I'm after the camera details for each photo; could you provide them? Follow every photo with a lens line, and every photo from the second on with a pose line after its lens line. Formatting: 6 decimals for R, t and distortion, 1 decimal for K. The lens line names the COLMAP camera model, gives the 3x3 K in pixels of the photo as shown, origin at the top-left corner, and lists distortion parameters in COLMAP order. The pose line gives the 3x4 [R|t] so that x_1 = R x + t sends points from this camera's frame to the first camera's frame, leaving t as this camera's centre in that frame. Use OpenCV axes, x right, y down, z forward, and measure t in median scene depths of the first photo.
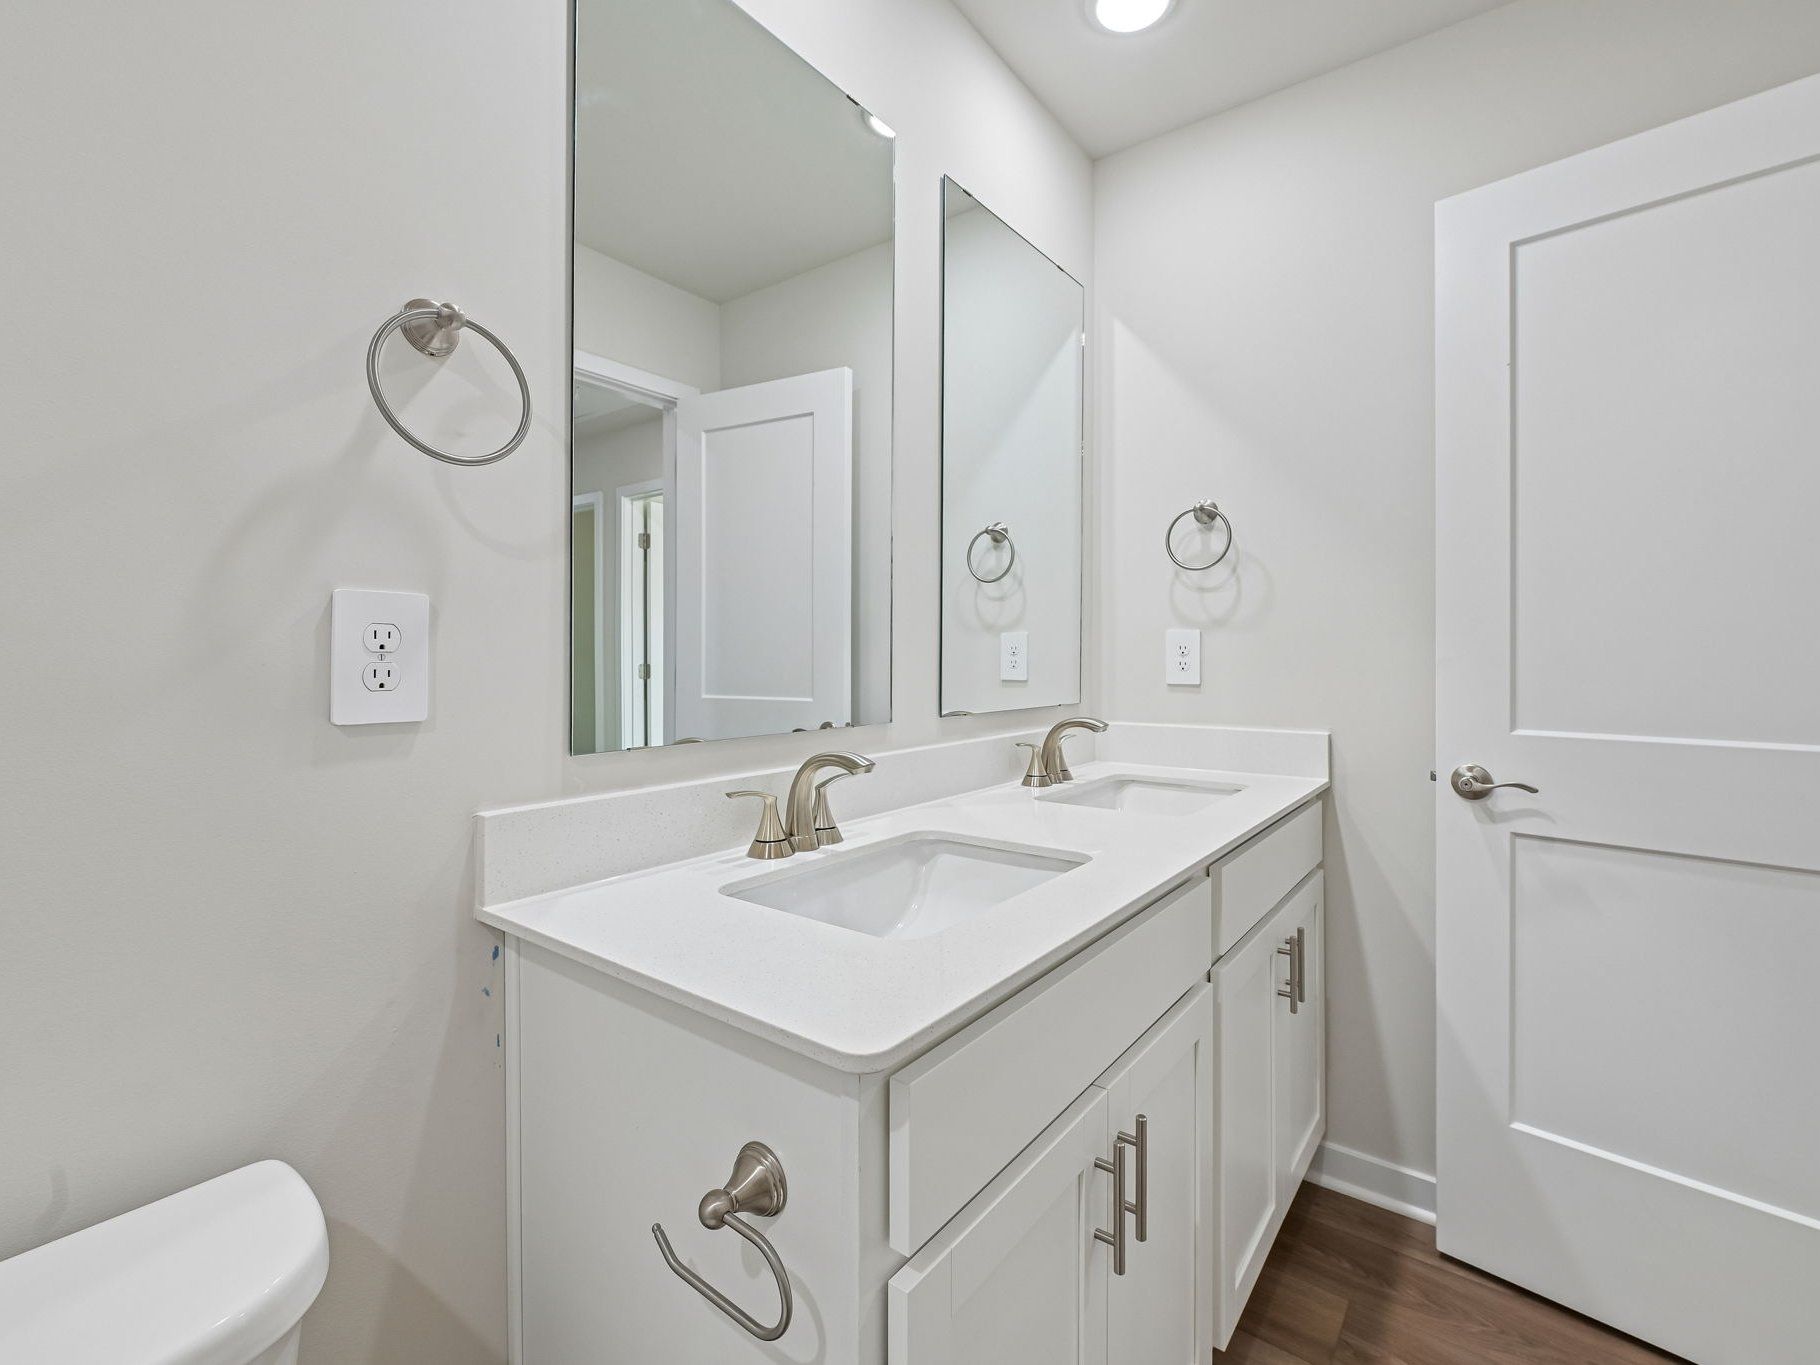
lens RADIAL K [[829.7, 0, 910.5], [0, 829.7, 663.6], [0, 0, 1]] dist [0.003043, -0.000772]
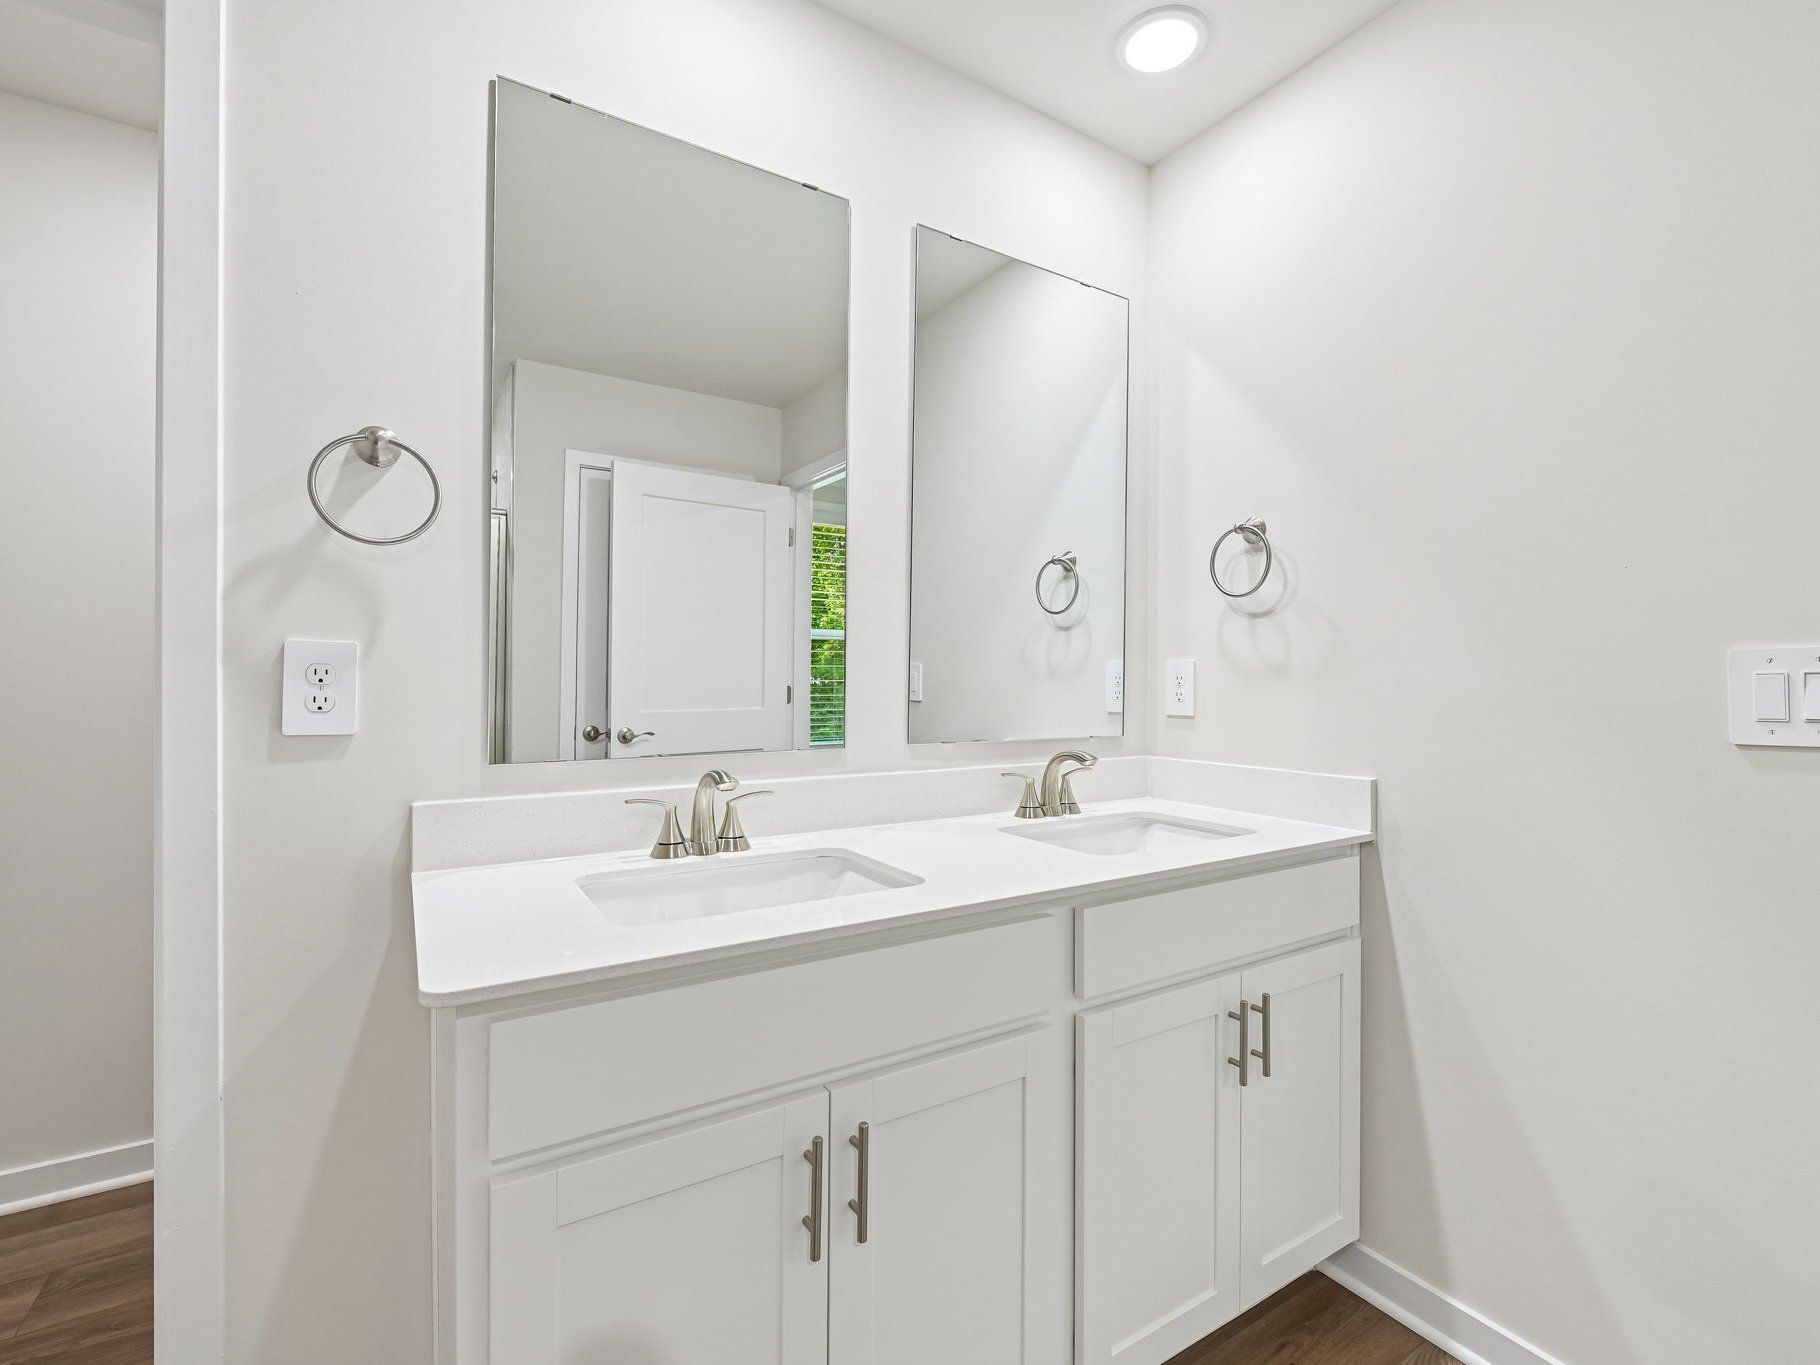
lens RADIAL K [[829.7, 0, 912.2], [0, 829.7, 691.1], [0, 0, 1]] dist [0.003043, -0.000772]
pose [[0.933850, 0.003381, -0.357649, 0.384446], [-0.004652, 0.999986, -0.002692, -0.001356], [0.357635, 0.004178, 0.933852, 0.015920]]
